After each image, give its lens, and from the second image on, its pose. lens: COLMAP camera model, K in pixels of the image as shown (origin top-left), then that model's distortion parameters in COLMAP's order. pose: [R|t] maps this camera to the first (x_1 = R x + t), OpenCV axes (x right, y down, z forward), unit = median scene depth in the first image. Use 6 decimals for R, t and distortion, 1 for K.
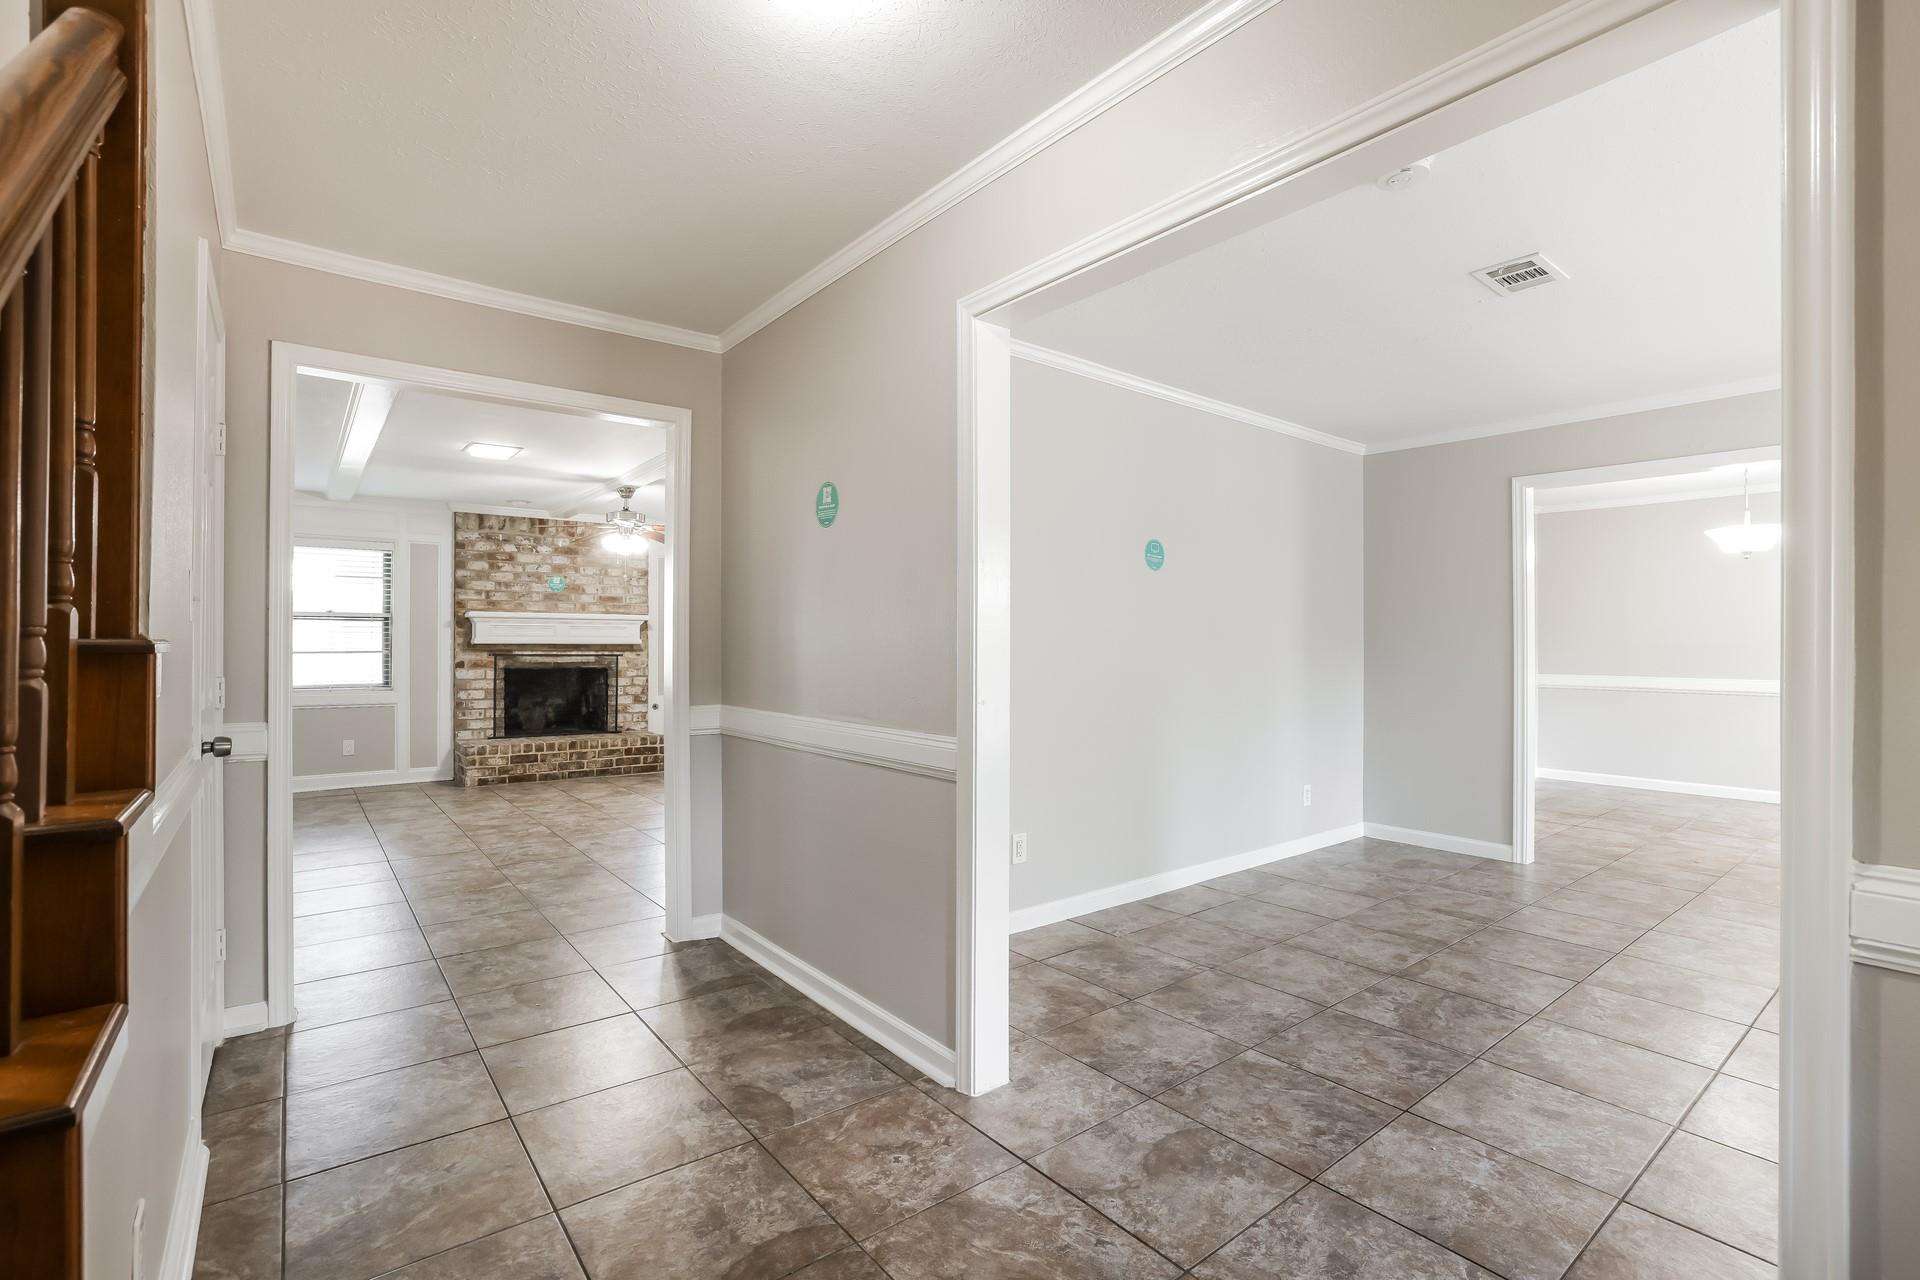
lens RADIAL K [[855.7, 0, 959.3], [0, 855.7, 644.8], [0, 0, 1]] dist [-0.010477, 0.001311]
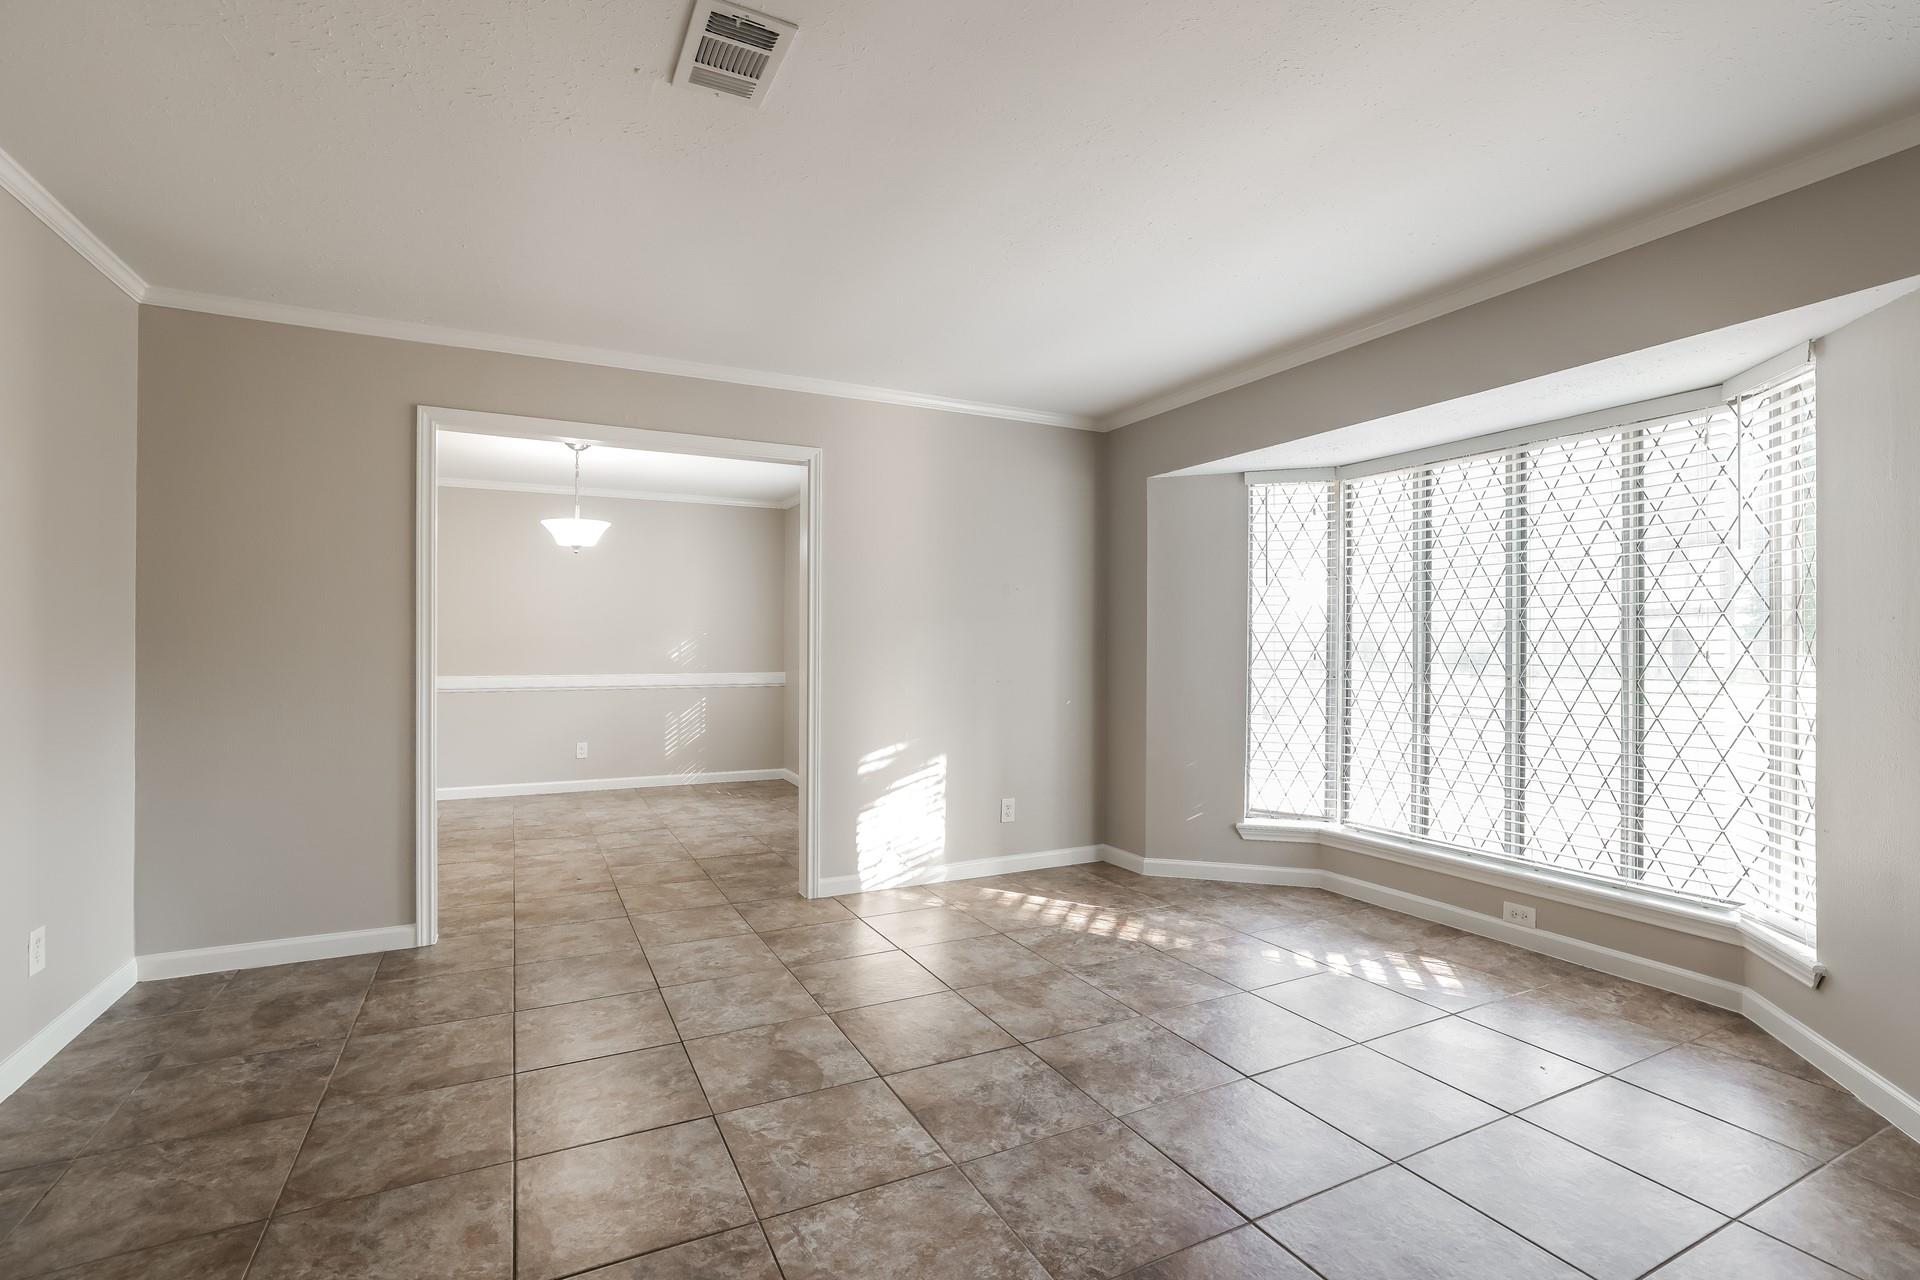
lens RADIAL K [[855.7, 0, 953.0], [0, 855.7, 631.4], [0, 0, 1]] dist [-0.010477, 0.001311]
pose [[0.198010, 0.020213, 0.979992, 0.041333], [-0.010183, 0.999776, -0.018563, 0.002559], [-0.980147, -0.006304, 0.198172, 0.434118]]
